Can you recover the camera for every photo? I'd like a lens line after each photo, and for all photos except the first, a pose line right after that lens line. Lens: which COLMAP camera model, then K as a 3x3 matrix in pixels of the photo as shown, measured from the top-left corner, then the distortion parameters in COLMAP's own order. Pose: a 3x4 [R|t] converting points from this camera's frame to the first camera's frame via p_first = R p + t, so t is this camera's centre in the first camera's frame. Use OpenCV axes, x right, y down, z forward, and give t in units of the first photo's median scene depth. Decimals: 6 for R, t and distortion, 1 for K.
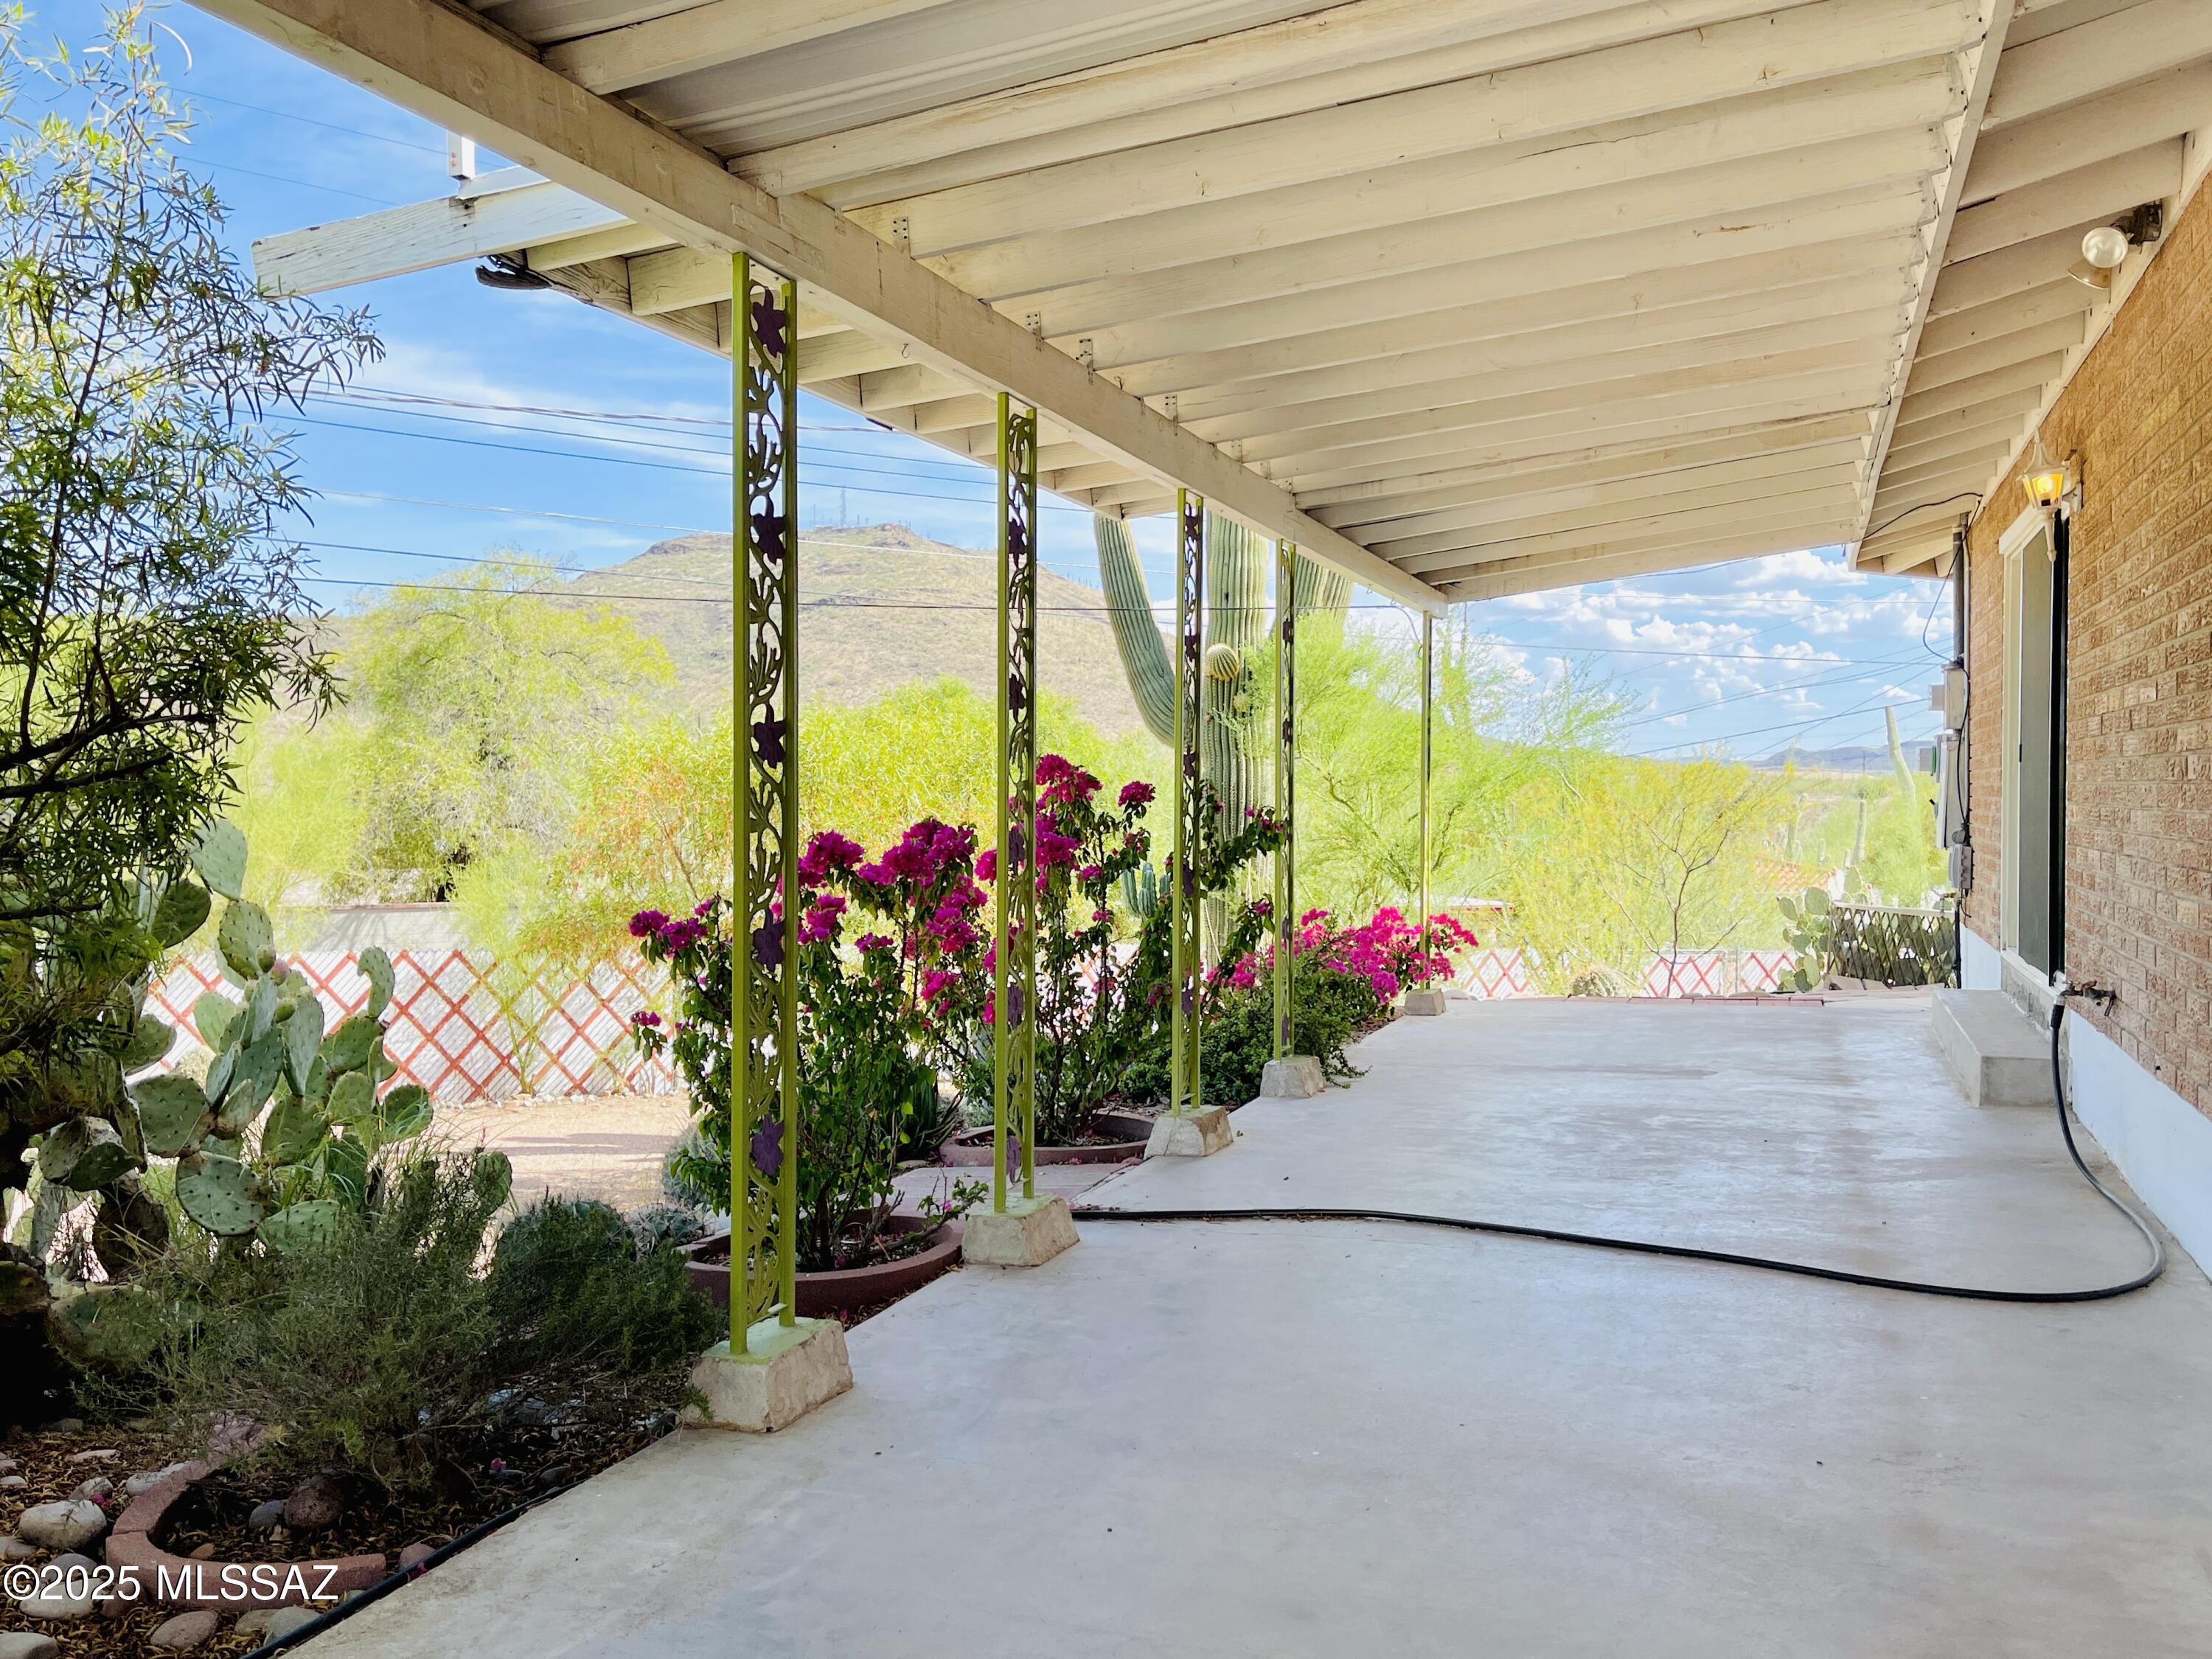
lens RADIAL K [[1804.4, 0, 1112.8], [0, 1804.4, 832.3], [0, 0, 1]] dist [0.008875, 0.012633]
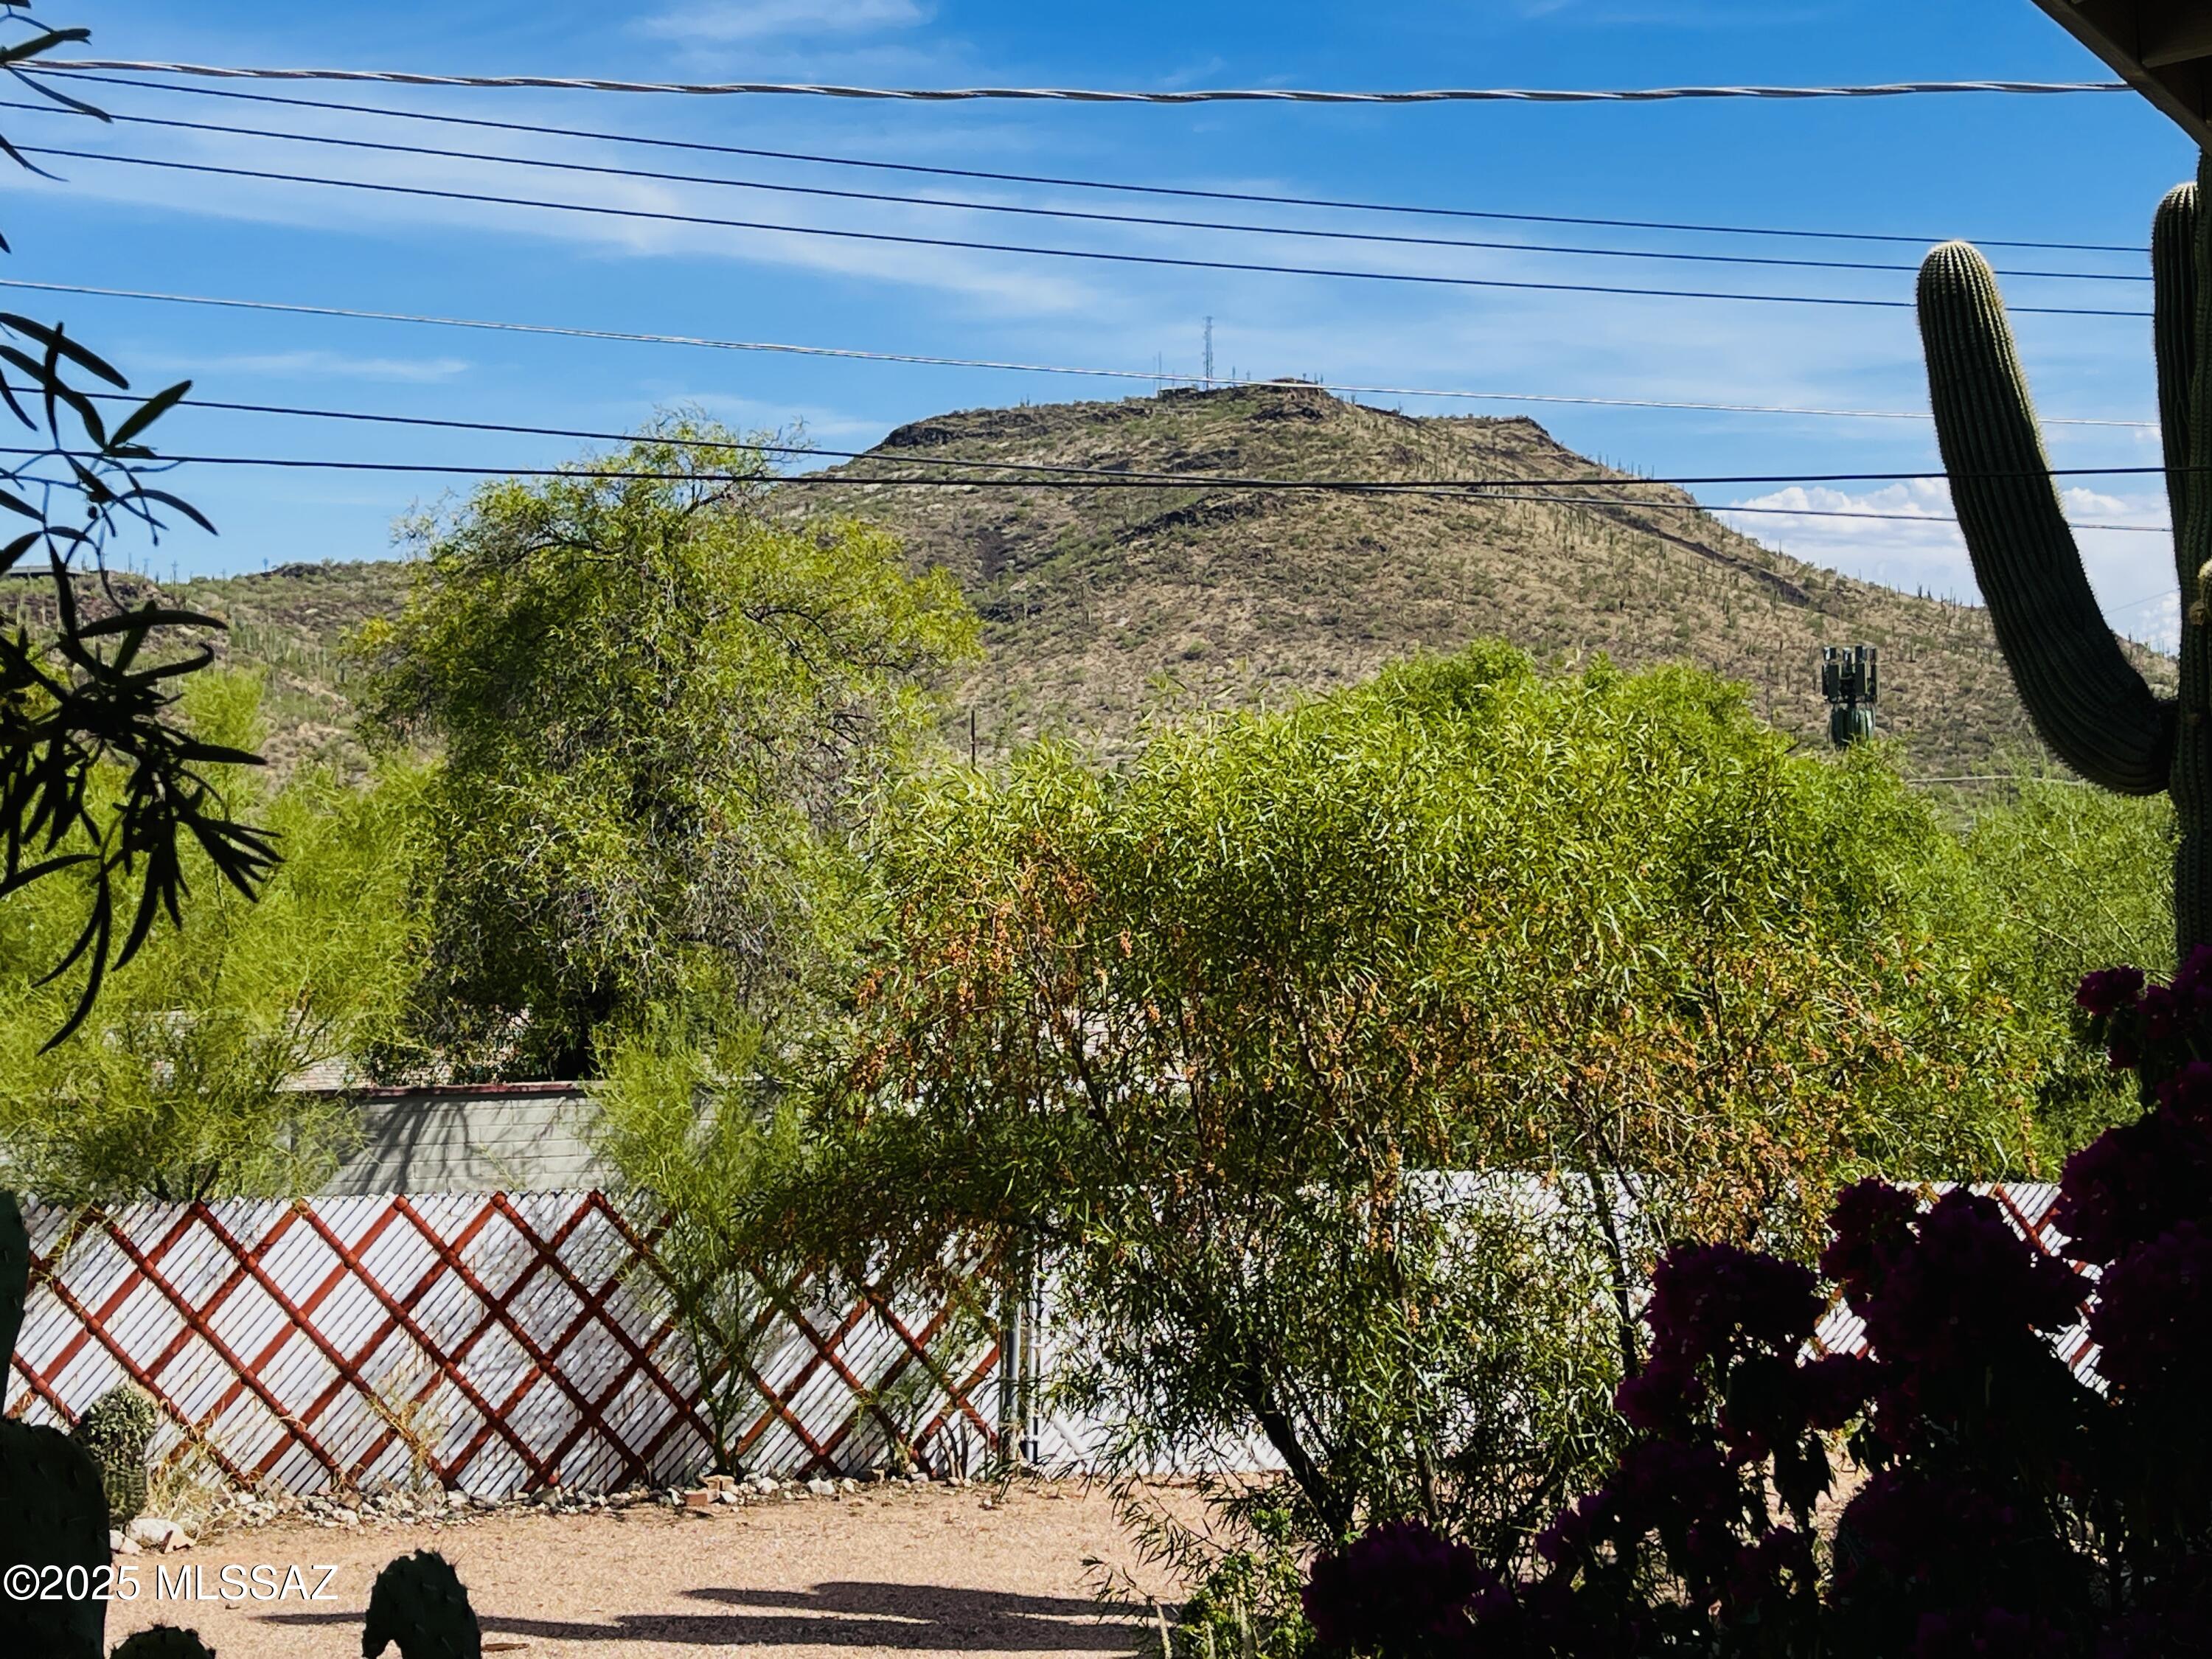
lens RADIAL K [[3111.3, 0, 1103.2], [0, 3111.3, 829.2], [0, 0, 1]] dist [0.041429, 0.000000]
pose [[0.983528, -0.007360, -0.180608, -0.058278], [0.002786, 0.999669, -0.025565, -0.014455], [0.180736, 0.024641, 0.983223, 0.146581]]
